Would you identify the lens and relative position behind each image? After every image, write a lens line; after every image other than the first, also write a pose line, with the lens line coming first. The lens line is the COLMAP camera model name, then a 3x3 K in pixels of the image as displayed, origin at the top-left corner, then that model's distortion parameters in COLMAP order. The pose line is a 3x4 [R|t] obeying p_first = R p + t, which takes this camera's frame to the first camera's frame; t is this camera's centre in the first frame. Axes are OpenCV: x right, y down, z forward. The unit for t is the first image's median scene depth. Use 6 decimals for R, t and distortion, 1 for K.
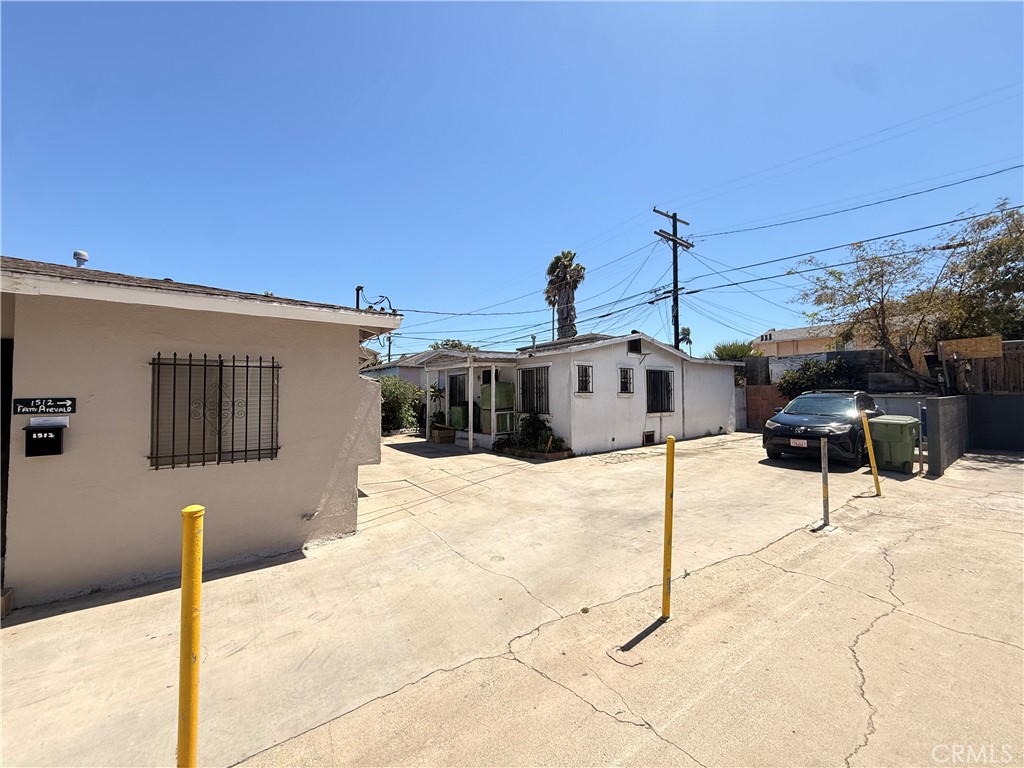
lens RADIAL K [[407.9, 0, 508.5], [0, 407.9, 384.9], [0, 0, 1]] dist [0.000009, 0.000195]
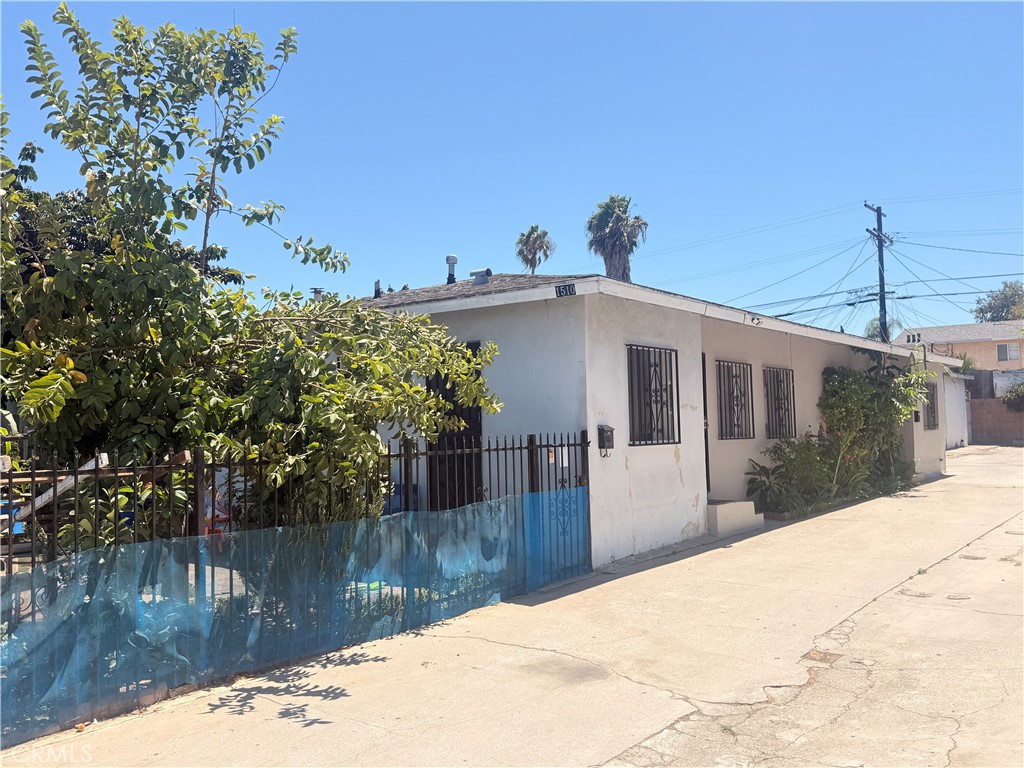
lens RADIAL K [[895.6, 0, 512.0], [0, 895.6, 384.0], [0, 0, 1]] dist [0.179560, -0.347066]
pose [[0.957487, 0.001150, 0.288475, -2.851990], [0.006579, 0.999645, -0.025820, 0.037601], [-0.288402, 0.026620, 0.957139, -2.044136]]
